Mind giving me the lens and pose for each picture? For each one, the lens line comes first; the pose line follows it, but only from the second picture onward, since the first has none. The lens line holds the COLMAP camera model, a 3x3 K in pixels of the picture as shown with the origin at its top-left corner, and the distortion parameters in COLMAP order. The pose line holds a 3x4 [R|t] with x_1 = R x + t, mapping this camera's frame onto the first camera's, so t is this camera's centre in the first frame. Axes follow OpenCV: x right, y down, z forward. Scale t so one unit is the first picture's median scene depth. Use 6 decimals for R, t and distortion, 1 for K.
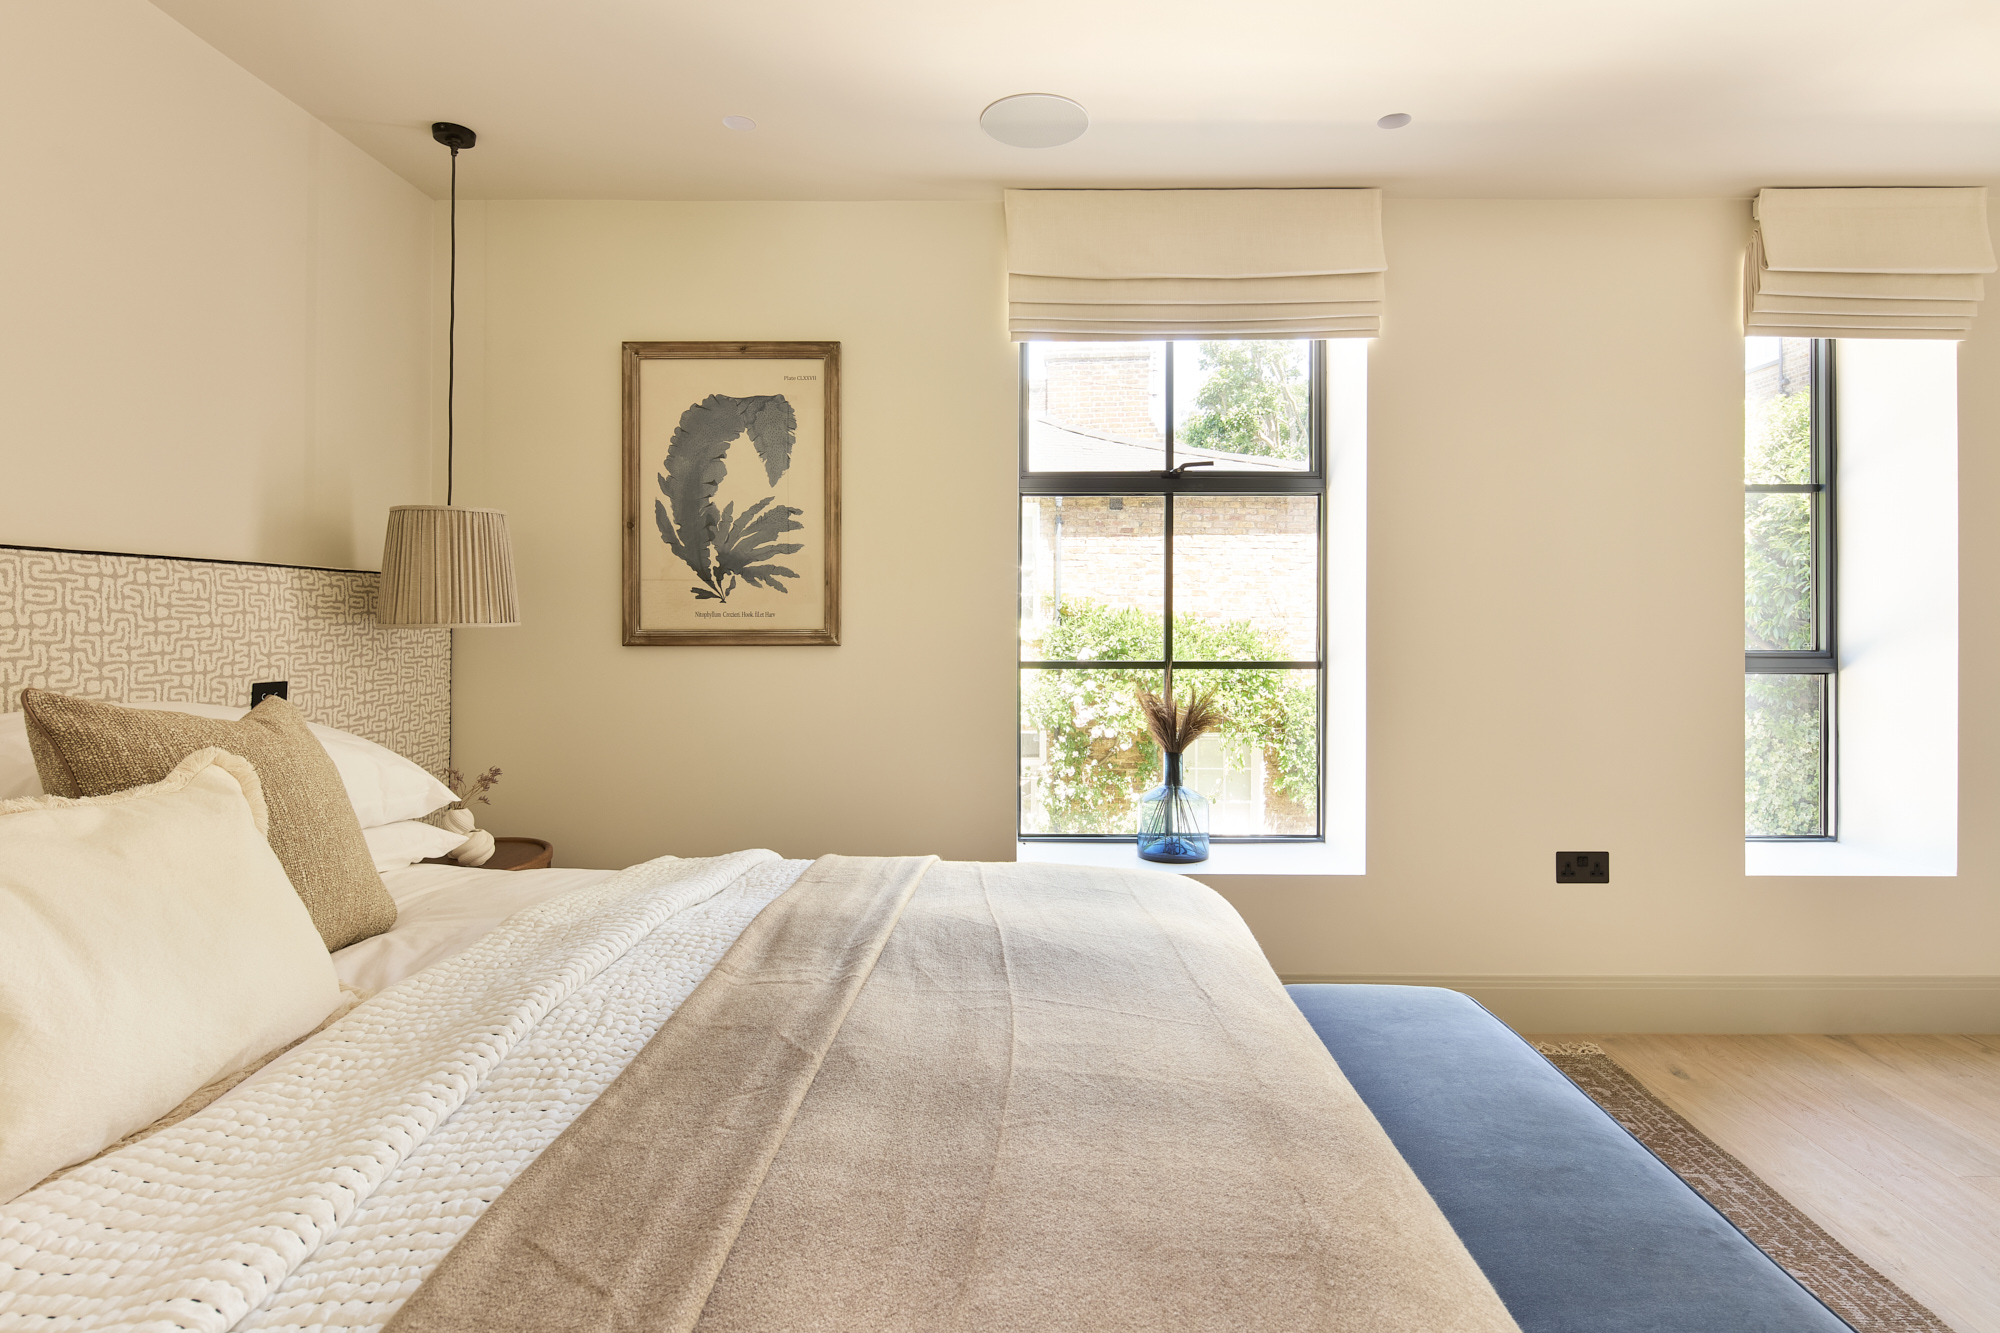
lens RADIAL K [[987.1, 0, 1027.7], [0, 987.1, 628.5], [0, 0, 1]] dist [-0.000202, -0.000074]
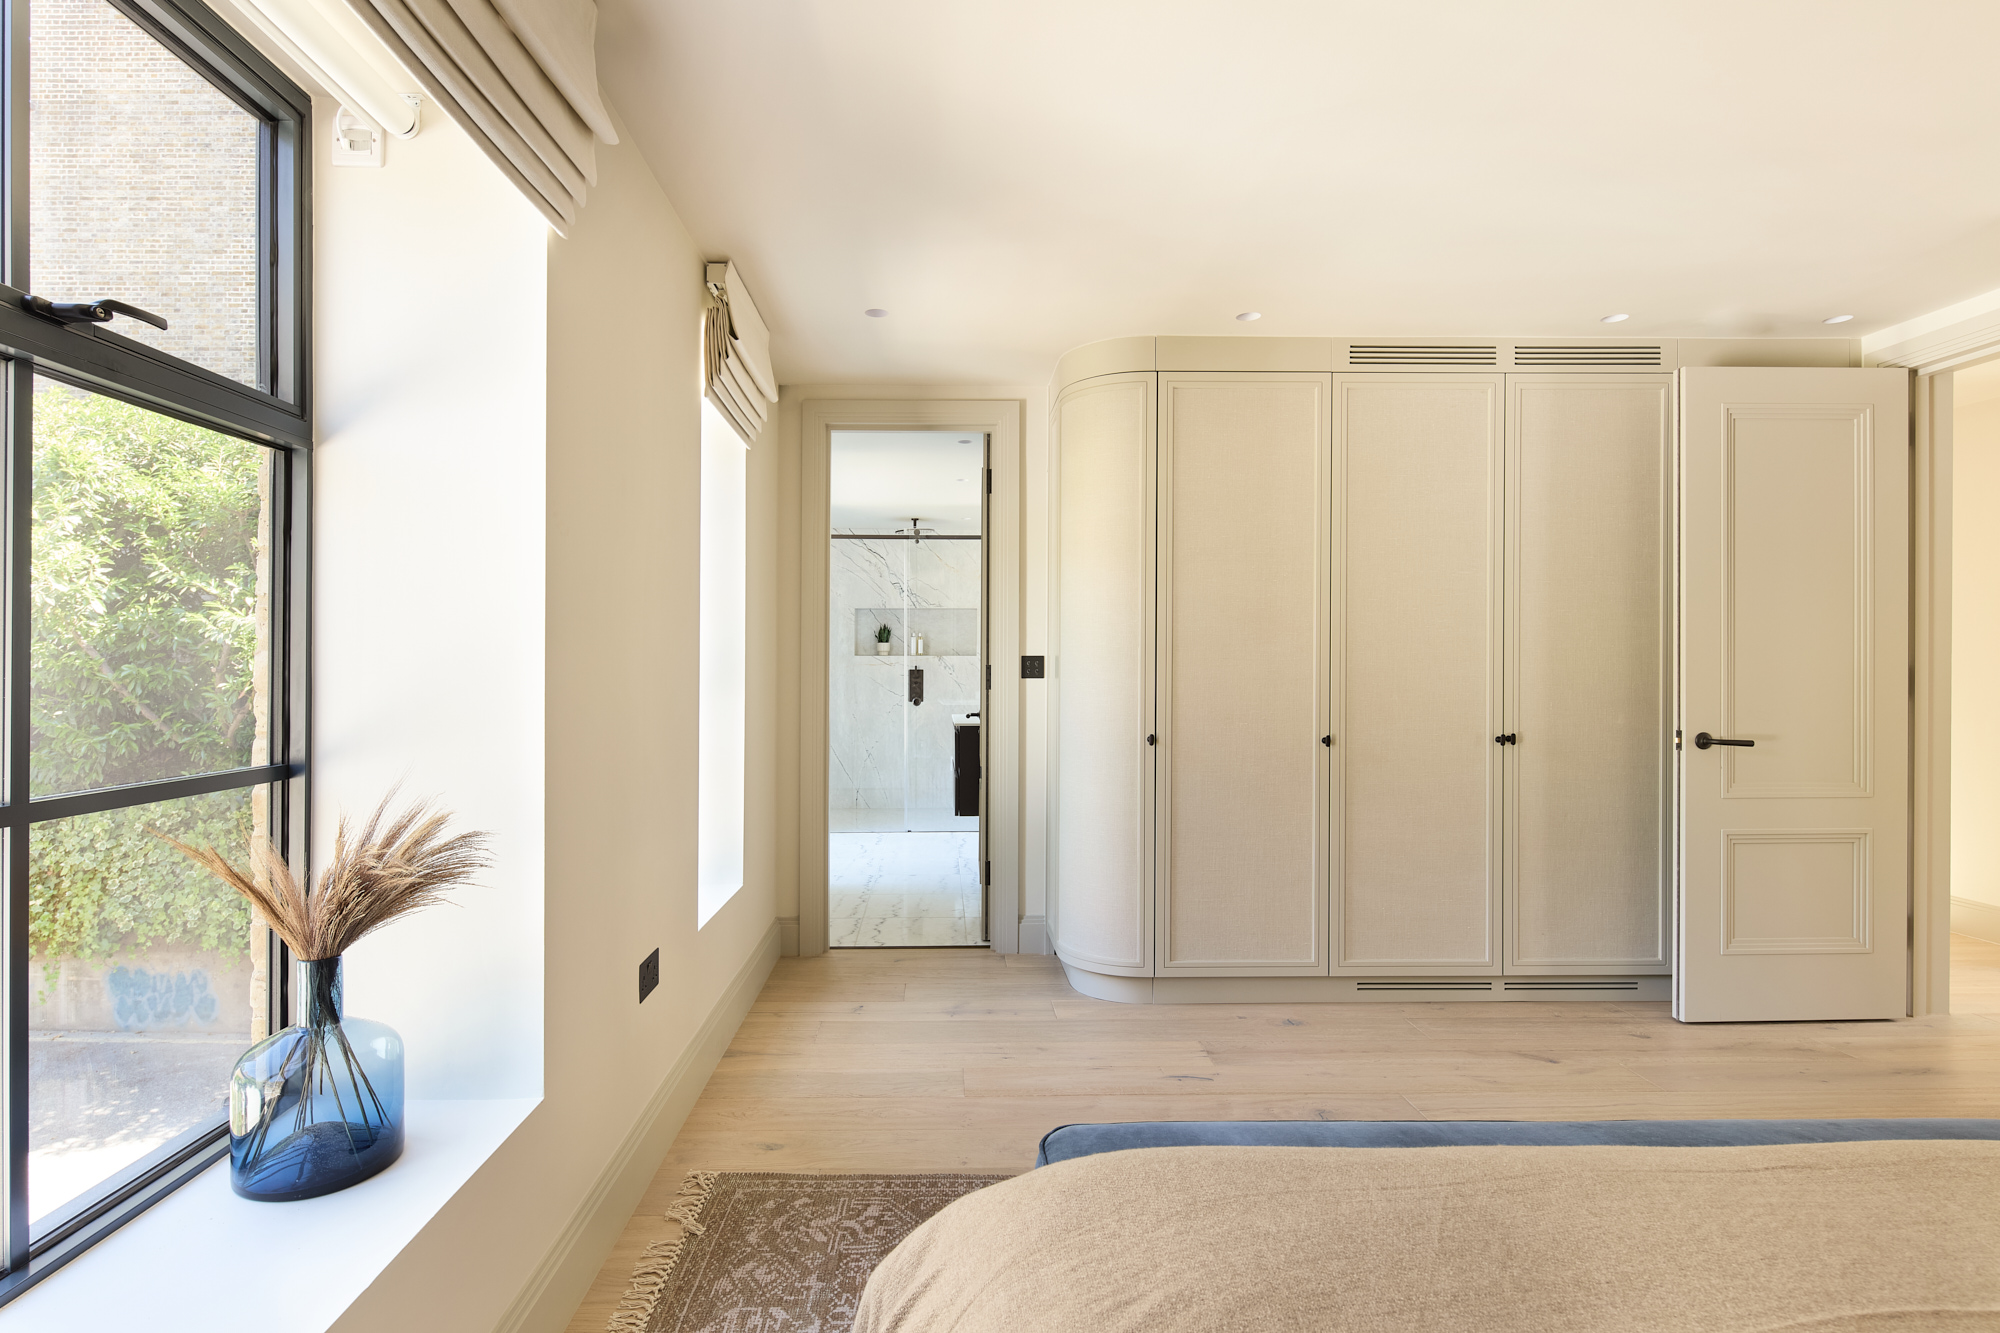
lens RADIAL K [[987.1, 0, 989.7], [0, 987.1, 663.0], [0, 0, 1]] dist [-0.000202, -0.000074]
pose [[-0.033172, -0.004396, 0.999440, -0.302420], [-0.005544, 0.999976, 0.004214, -0.031264], [-0.999434, -0.005401, -0.033195, 0.771771]]
